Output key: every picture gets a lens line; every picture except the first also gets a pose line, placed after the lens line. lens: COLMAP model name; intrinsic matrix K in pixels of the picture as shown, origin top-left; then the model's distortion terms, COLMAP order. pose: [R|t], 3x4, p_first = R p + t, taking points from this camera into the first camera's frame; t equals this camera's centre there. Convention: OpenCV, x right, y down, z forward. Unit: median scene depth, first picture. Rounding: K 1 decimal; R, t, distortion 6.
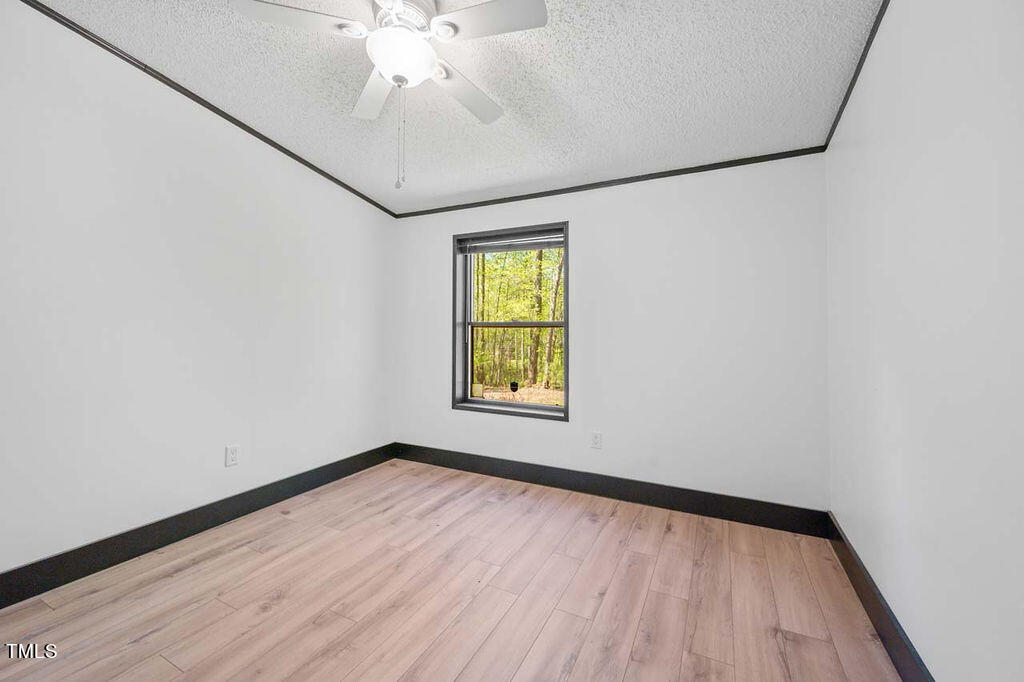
lens RADIAL K [[412.8, 0, 510.4], [0, 412.8, 330.9], [0, 0, 1]] dist [0.005002, 0.000165]
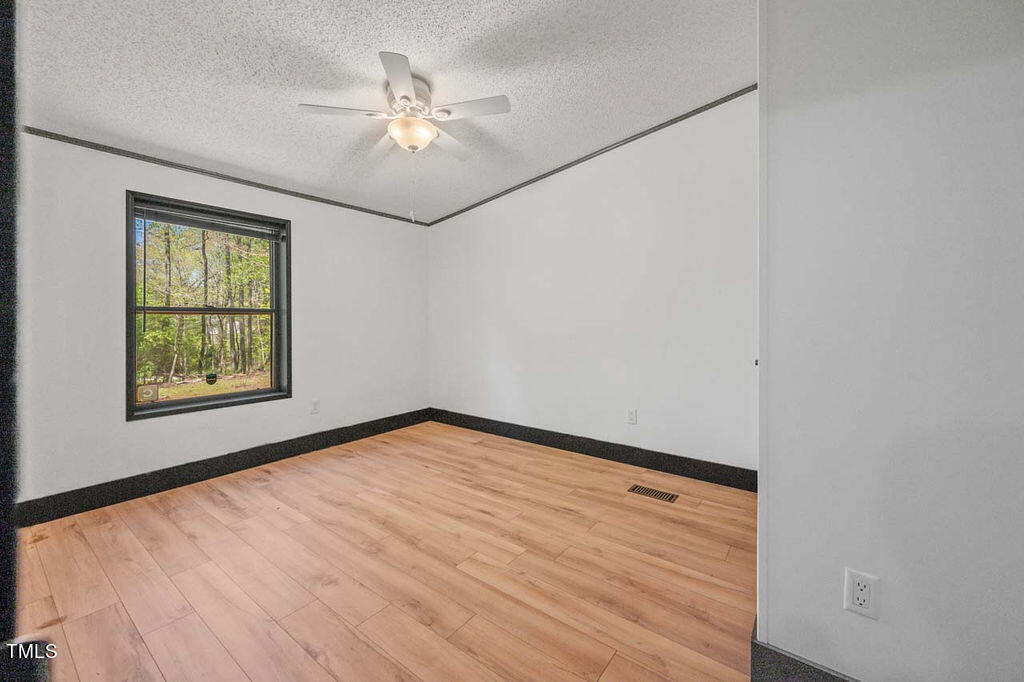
lens RADIAL K [[412.8, 0, 510.4], [0, 412.8, 330.9], [0, 0, 1]] dist [0.005002, 0.000165]
pose [[0.168524, -0.033904, 0.985114, -1.035859], [0.001711, 0.999417, 0.034104, -0.001289], [-0.985696, -0.004062, 0.168484, 0.255467]]
